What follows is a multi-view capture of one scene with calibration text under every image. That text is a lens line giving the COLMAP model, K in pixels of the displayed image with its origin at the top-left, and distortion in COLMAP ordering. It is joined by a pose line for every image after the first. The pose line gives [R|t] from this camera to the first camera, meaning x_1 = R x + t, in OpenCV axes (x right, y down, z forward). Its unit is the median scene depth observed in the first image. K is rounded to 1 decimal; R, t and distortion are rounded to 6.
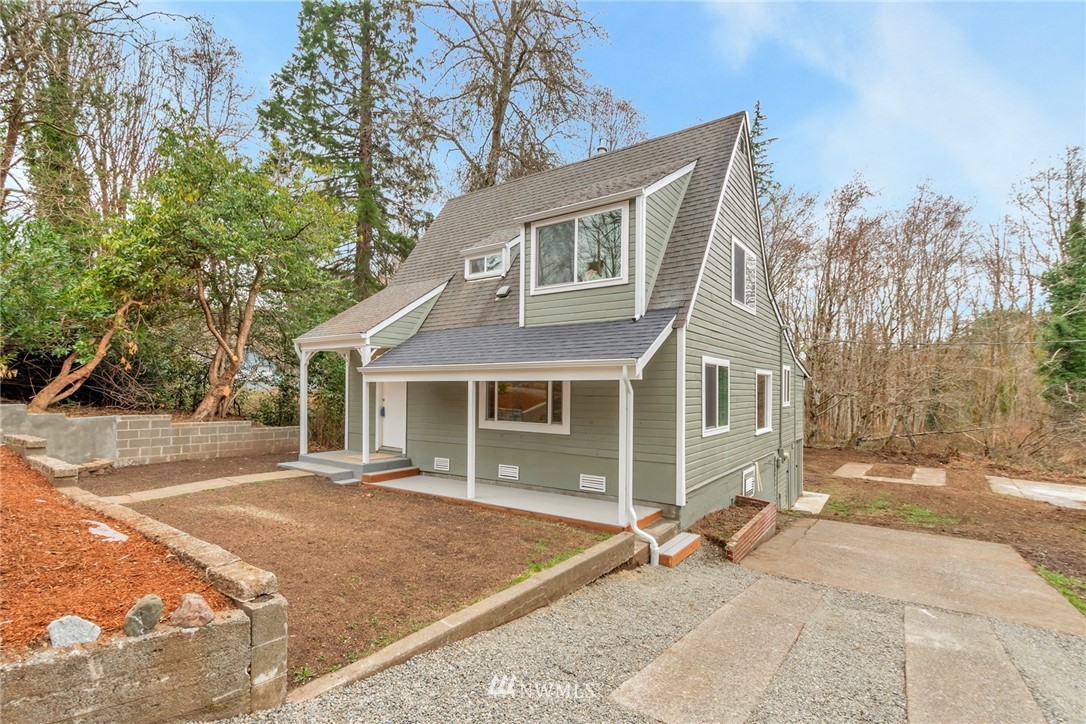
lens RADIAL K [[514.6, 0, 515.9], [0, 514.6, 387.3], [0, 0, 1]] dist [0.003962, 0.000138]
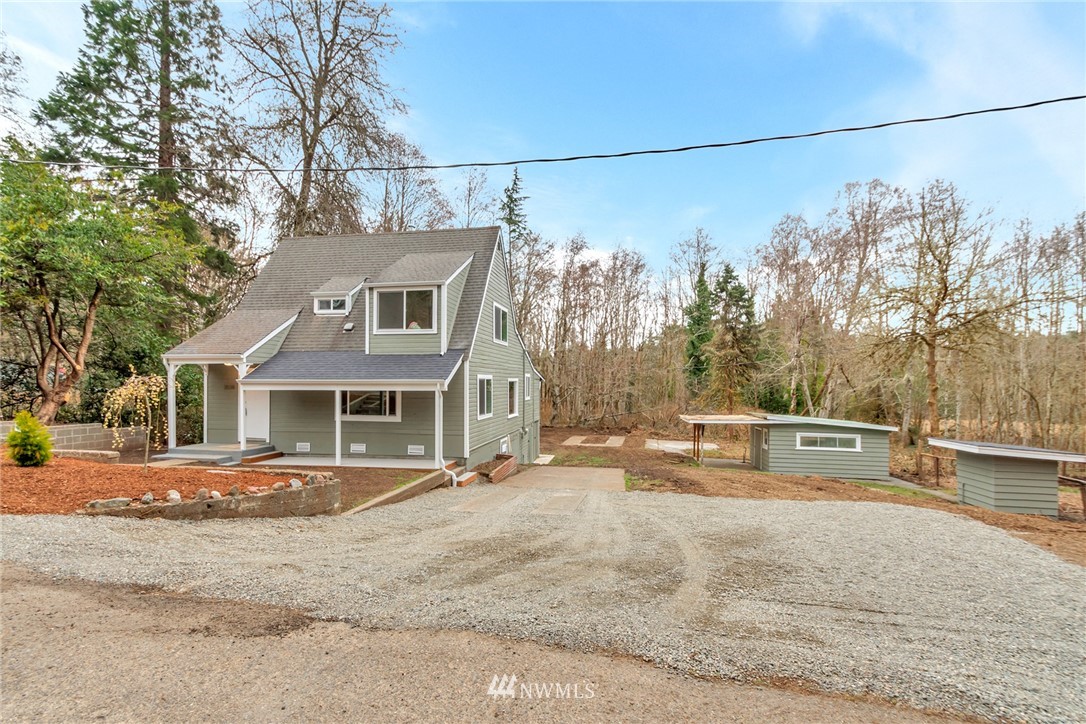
lens RADIAL K [[491.9, 0, 535.9], [0, 491.9, 382.8], [0, 0, 1]] dist [0.000982, 0.000311]
pose [[0.893141, -0.005736, 0.449740, -0.180371], [0.002350, 0.999965, 0.008087, -0.037108], [-0.449770, -0.006166, 0.893123, -0.494462]]
